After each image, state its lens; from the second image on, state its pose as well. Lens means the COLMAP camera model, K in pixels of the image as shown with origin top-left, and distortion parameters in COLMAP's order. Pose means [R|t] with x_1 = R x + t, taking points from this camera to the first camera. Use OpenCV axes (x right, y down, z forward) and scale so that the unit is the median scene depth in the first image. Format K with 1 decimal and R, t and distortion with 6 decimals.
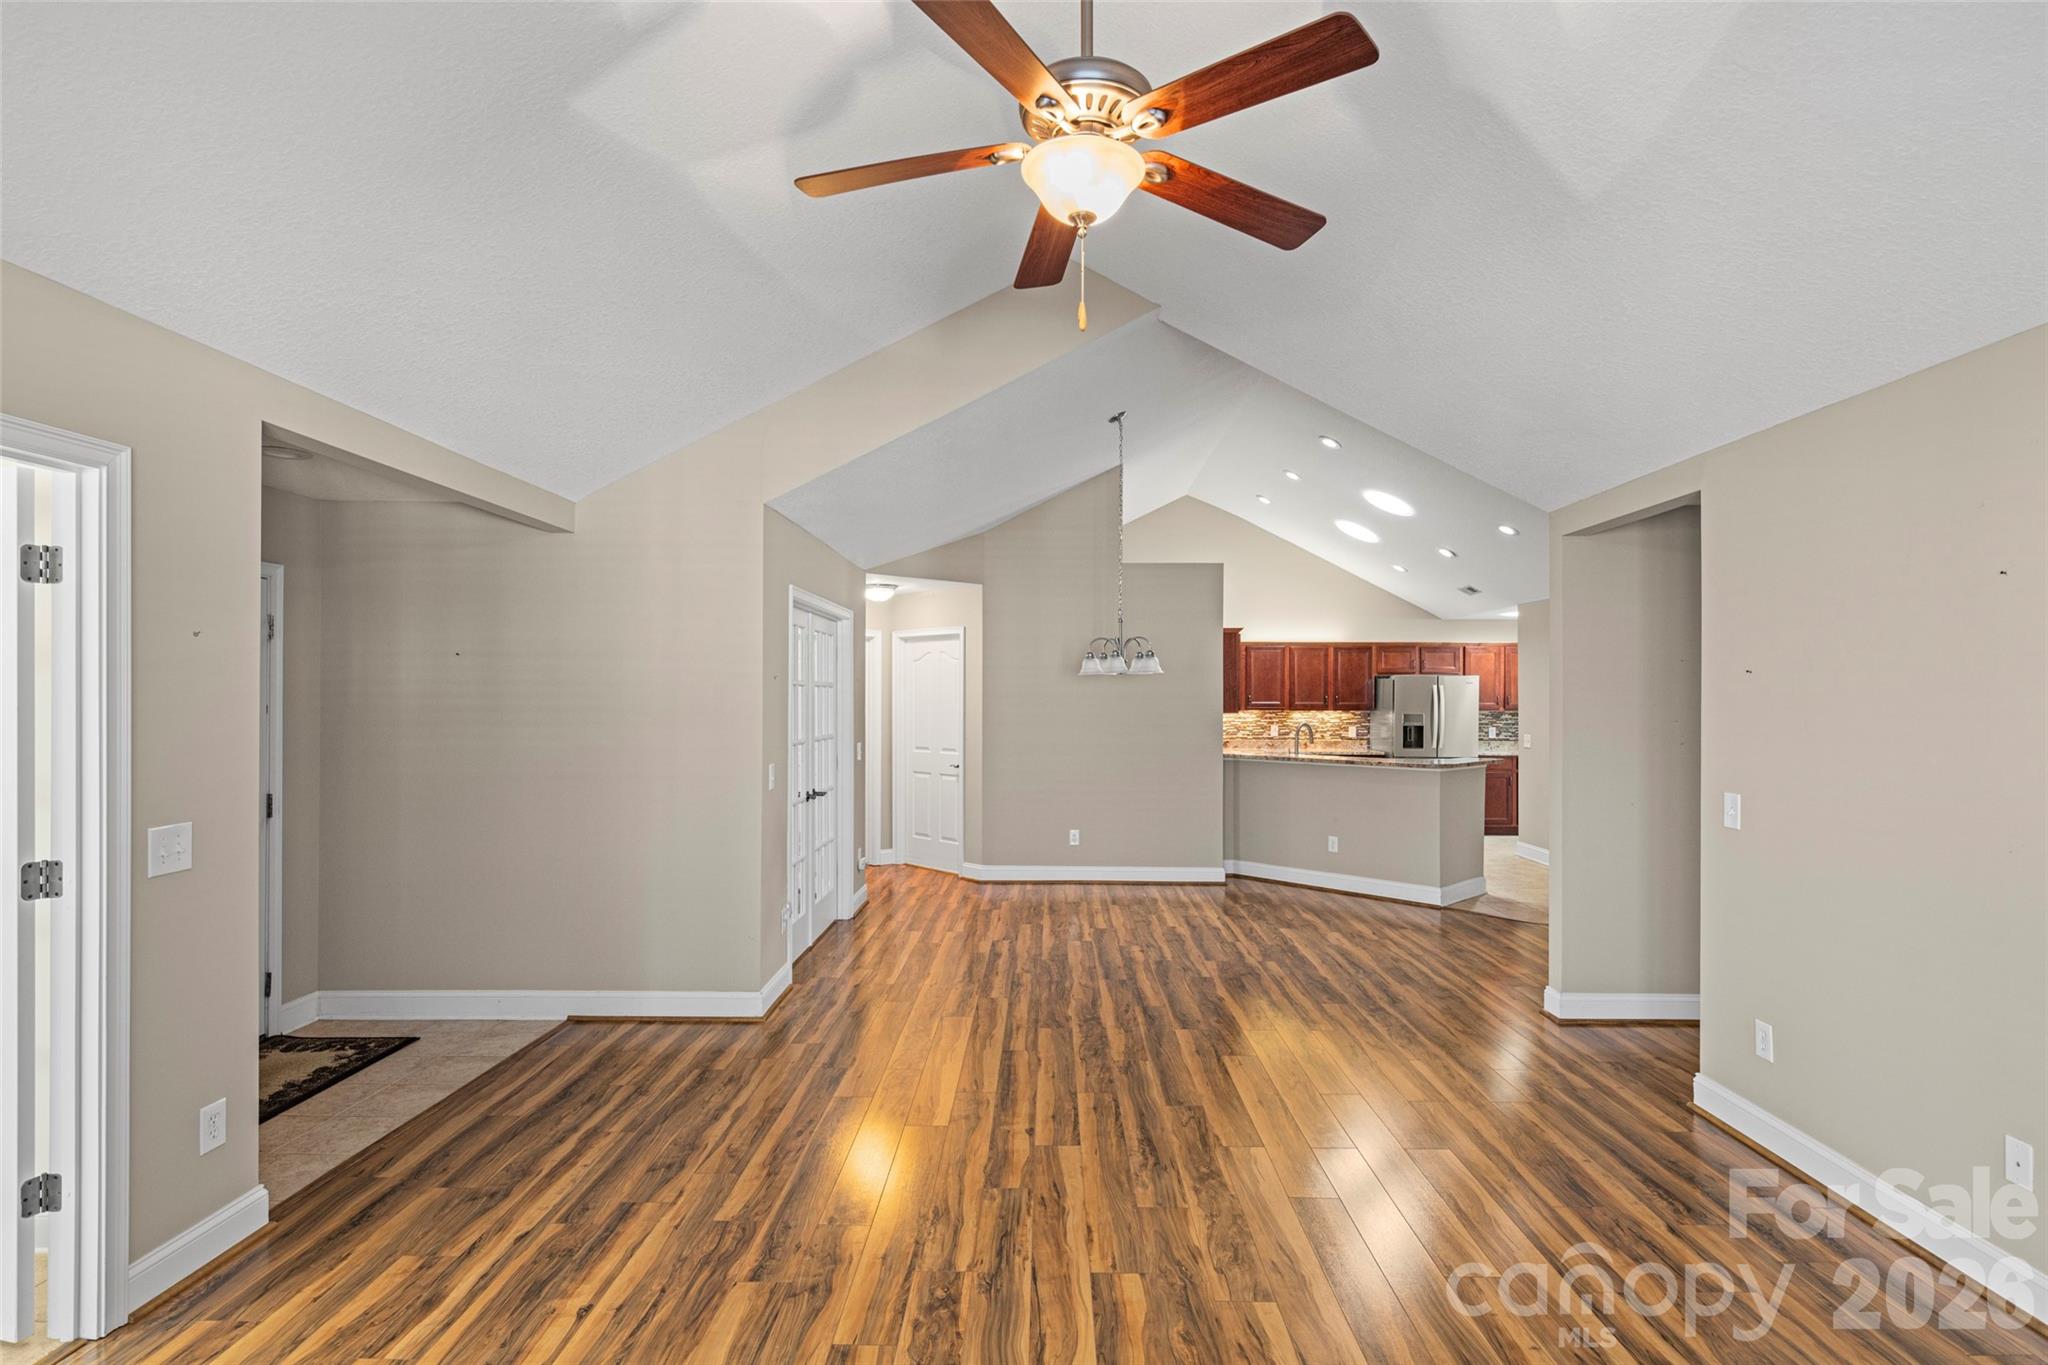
lens RADIAL K [[993.9, 0, 1030.9], [0, 993.9, 690.1], [0, 0, 1]] dist [0.007913, -0.004203]
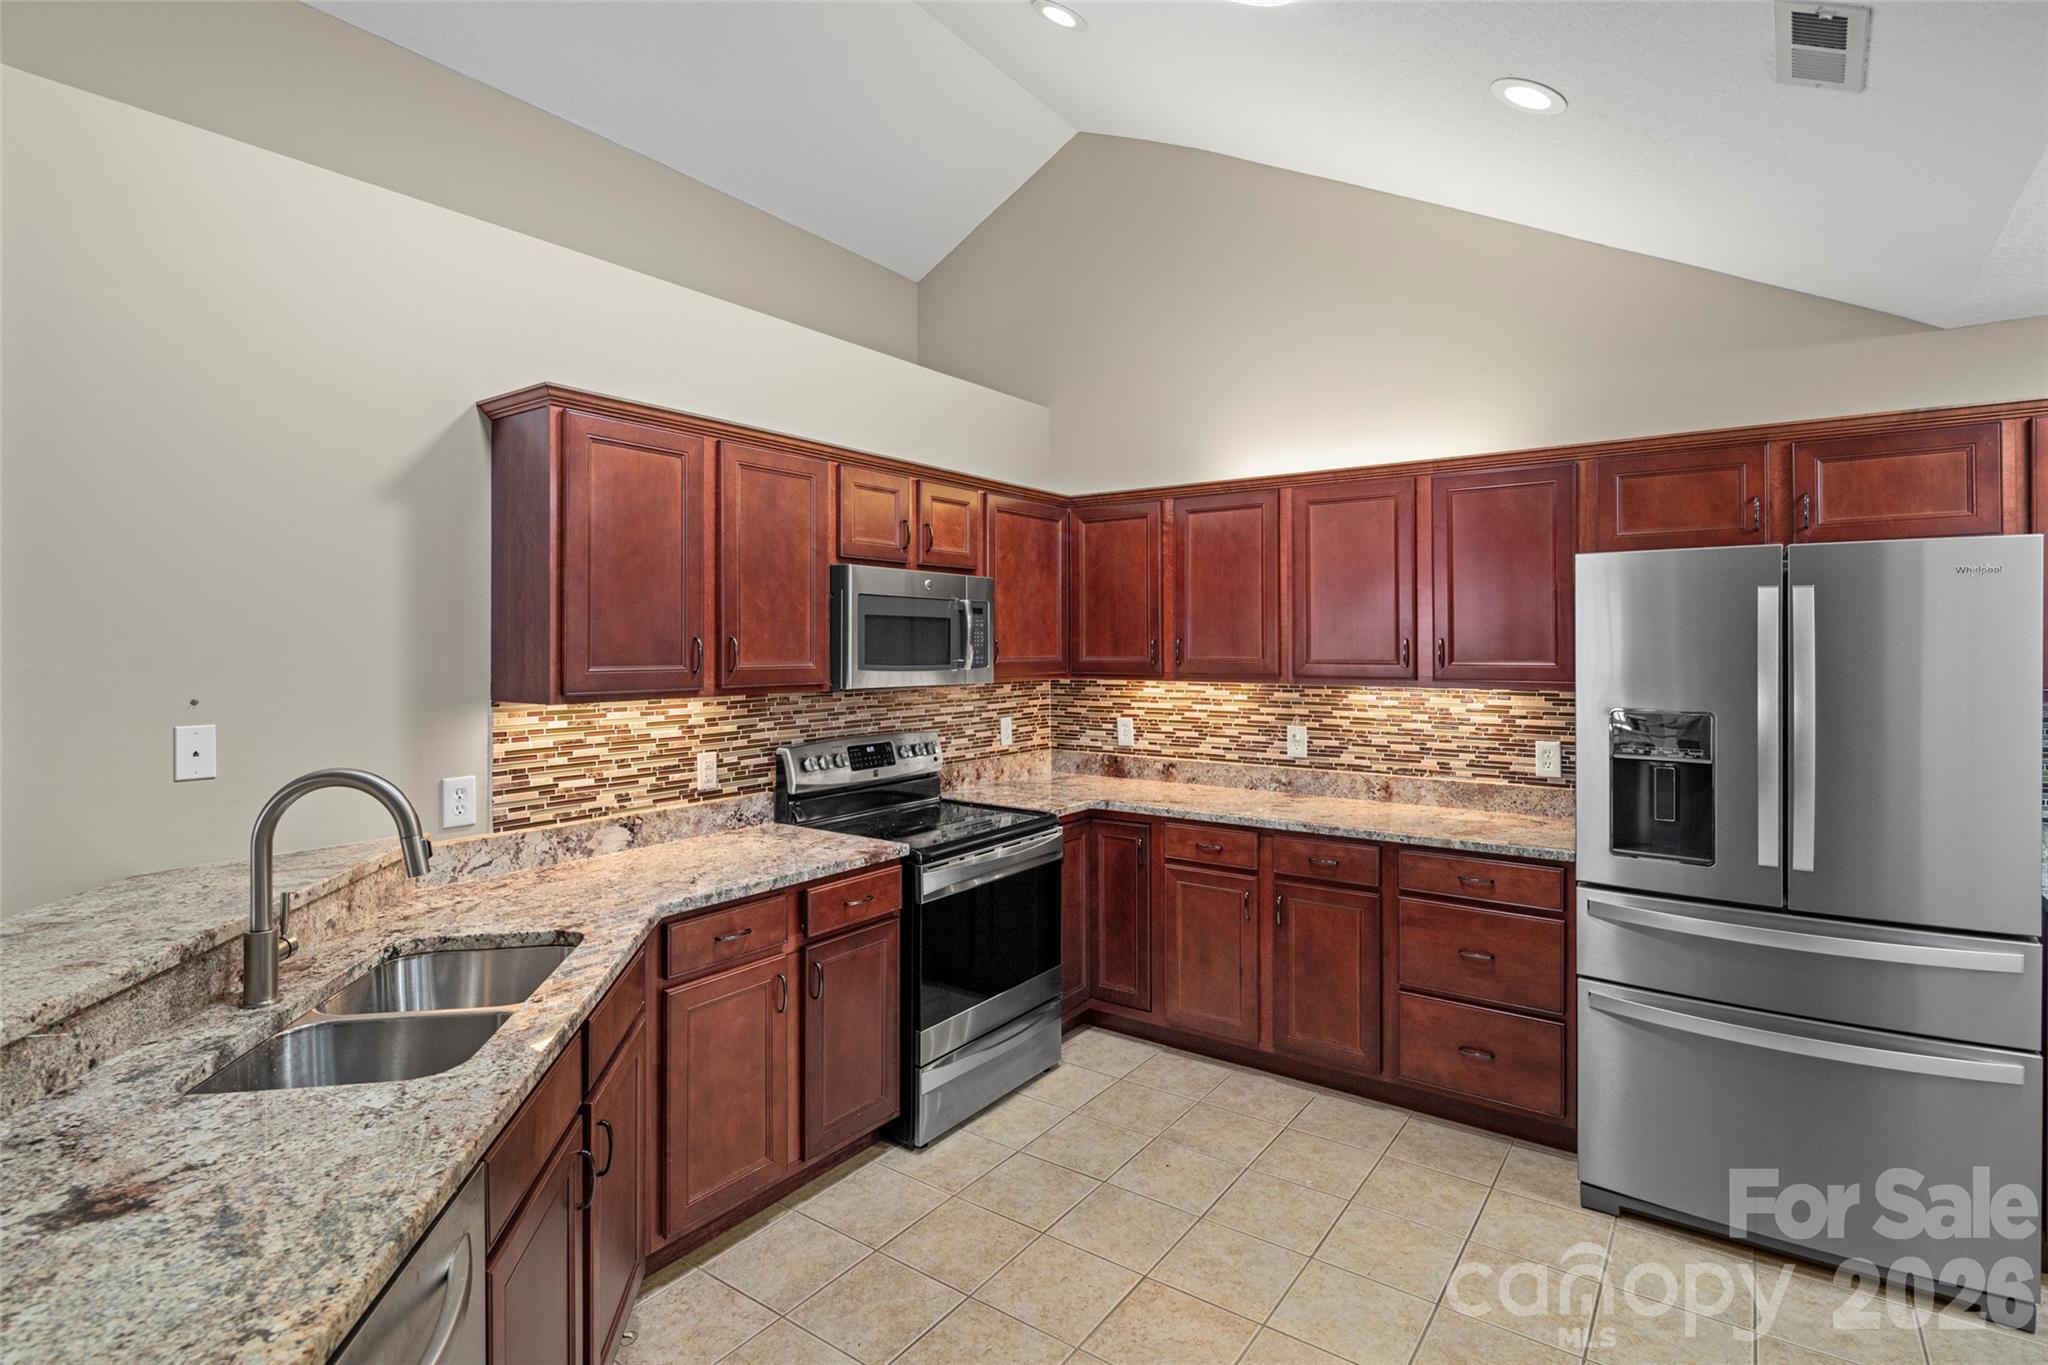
lens RADIAL K [[993.9, 0, 1044.8], [0, 993.9, 640.6], [0, 0, 1]] dist [0.007913, -0.004203]
pose [[0.823294, -0.005781, -0.567586, 0.474862], [0.007355, 0.999973, 0.000484, 0.006826], [0.567568, -0.004573, 0.823314, 0.859167]]
